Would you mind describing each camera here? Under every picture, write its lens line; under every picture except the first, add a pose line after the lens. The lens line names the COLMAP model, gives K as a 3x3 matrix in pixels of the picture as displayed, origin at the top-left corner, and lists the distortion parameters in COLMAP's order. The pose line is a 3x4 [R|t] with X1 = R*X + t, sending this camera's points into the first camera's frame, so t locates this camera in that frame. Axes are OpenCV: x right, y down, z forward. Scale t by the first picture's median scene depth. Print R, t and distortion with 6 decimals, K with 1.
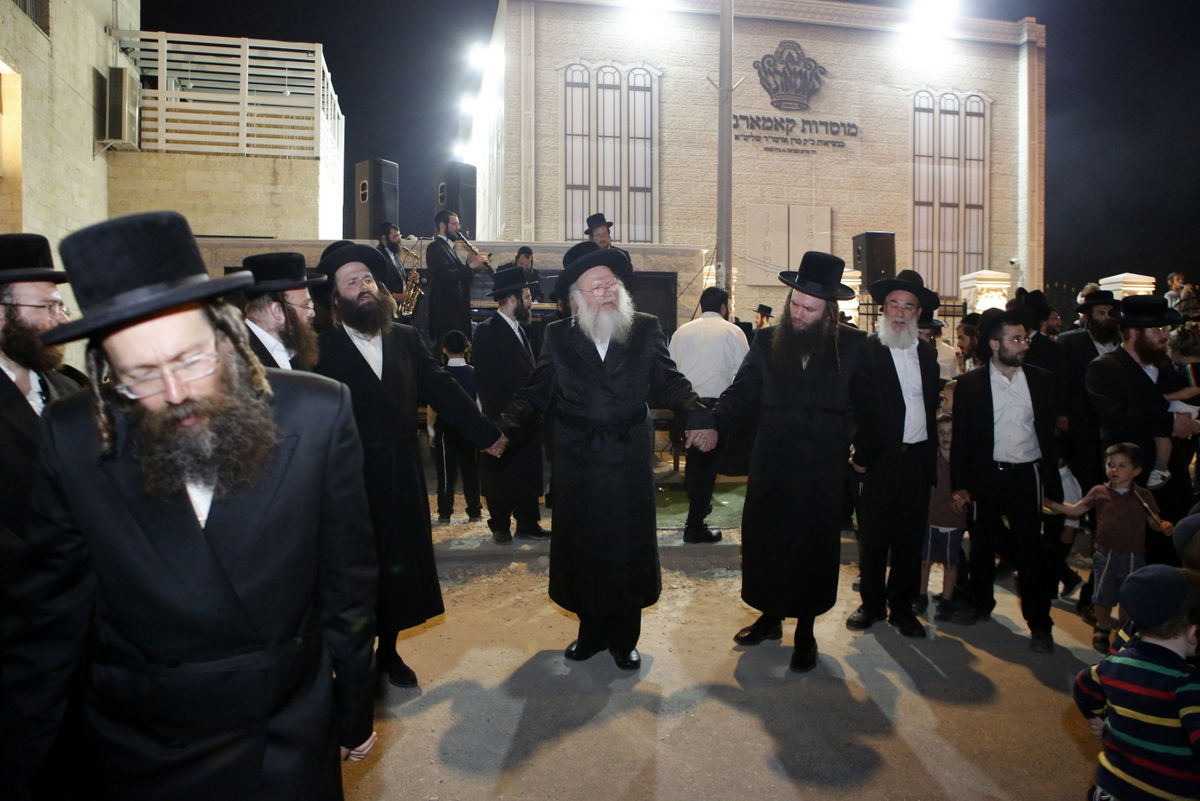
lens RADIAL K [[822.8, 0, 602.5], [0, 822.8, 400.0], [0, 0, 1]] dist [-0.104392, 0.077898]
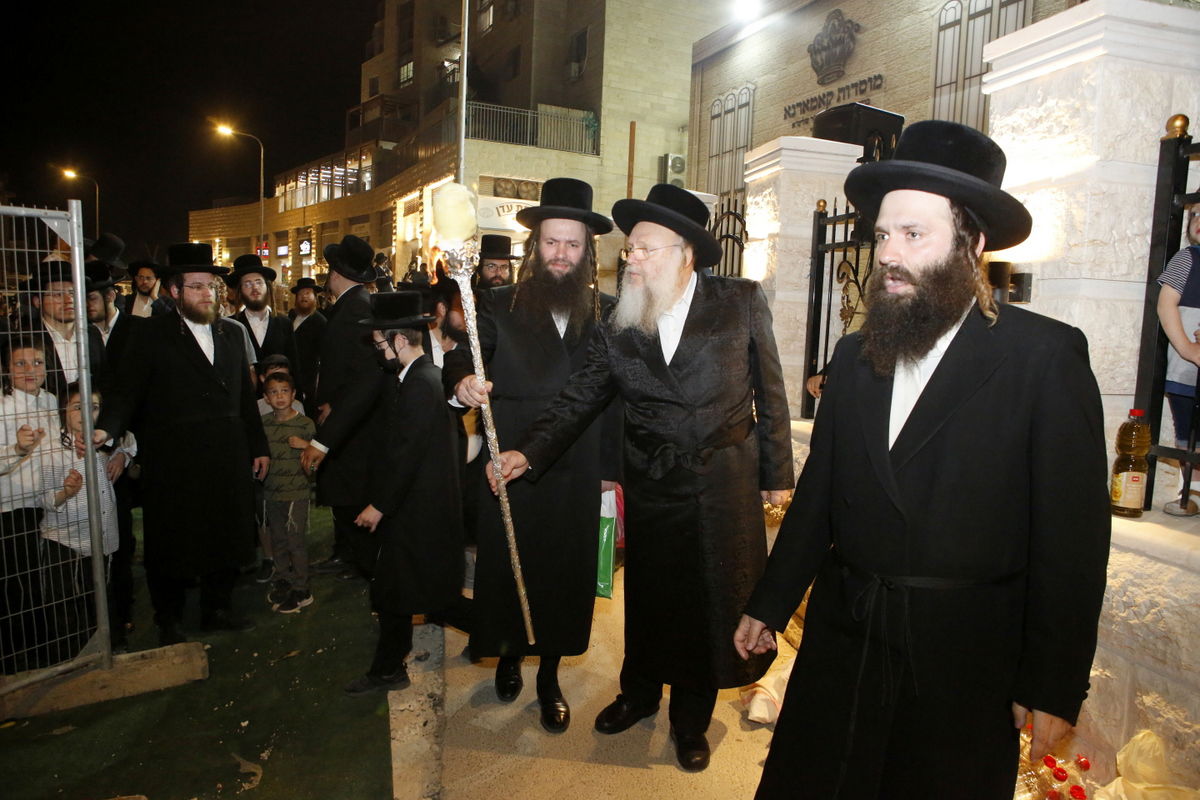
lens RADIAL K [[822.8, 0, 602.5], [0, 822.8, 399.5], [0, 0, 1]] dist [-0.104392, 0.077898]
pose [[0.205296, 0.111083, -0.972376, 1.153244], [-0.069862, 0.992667, 0.098652, -0.051081], [0.976203, 0.047679, 0.211551, 0.529386]]
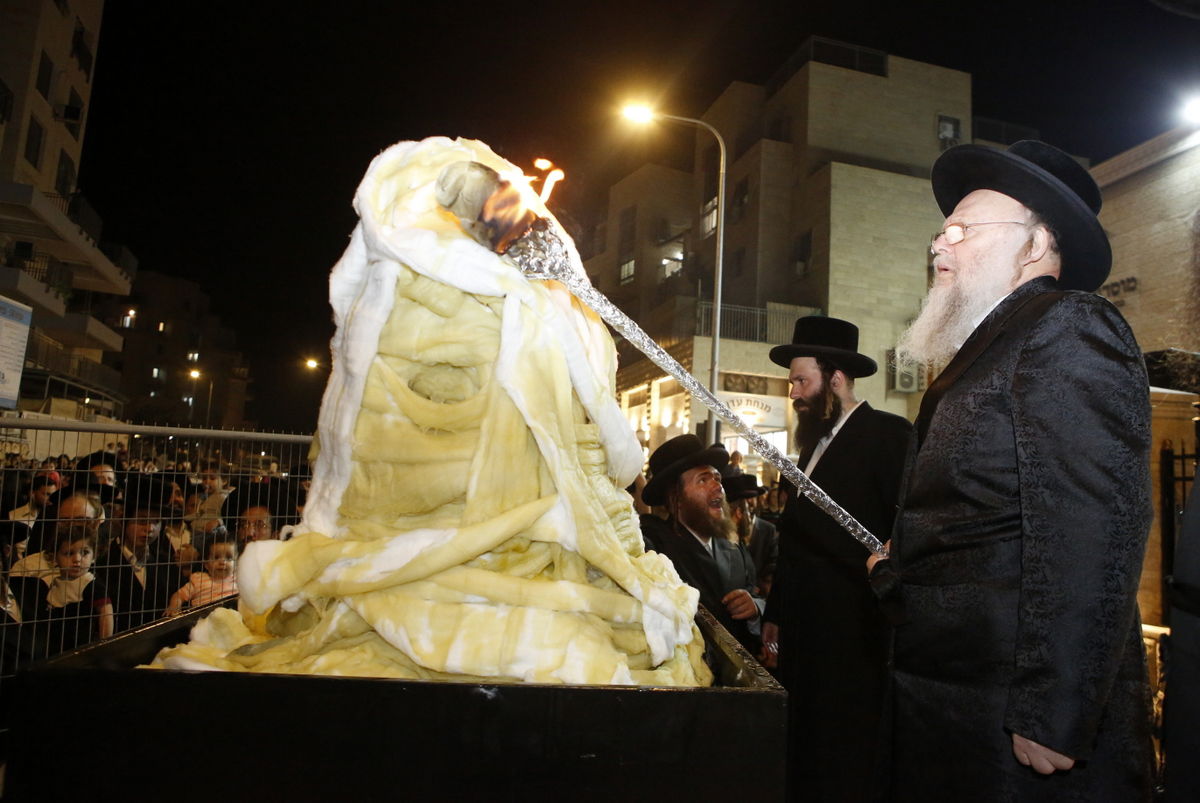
lens RADIAL K [[864.7, 0, 631.8], [0, 864.7, 384.5], [0, 0, 1]] dist [-0.111138, 0.089277]
pose [[0.015014, -0.123147, -0.992275, 1.226462], [-0.086693, 0.988489, -0.123989, -0.056043], [0.996122, 0.087885, 0.004165, 0.444355]]
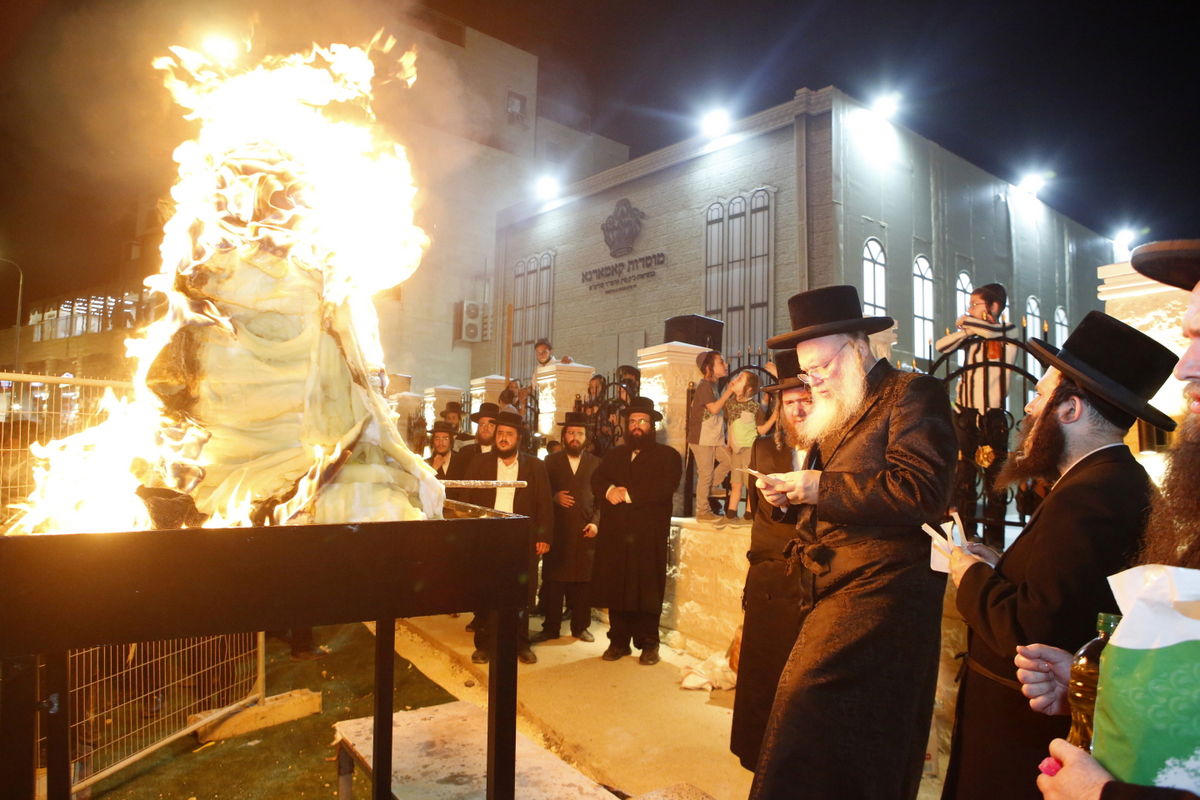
lens RADIAL K [[822.8, 0, 602.5], [0, 822.8, 399.5], [0, 0, 1]] dist [-0.104392, 0.077898]
pose [[0.473306, -0.044143, -0.879791, 1.259858], [-0.051065, 0.995689, -0.077430, -0.048685], [0.879417, 0.081574, 0.469012, 0.413005]]
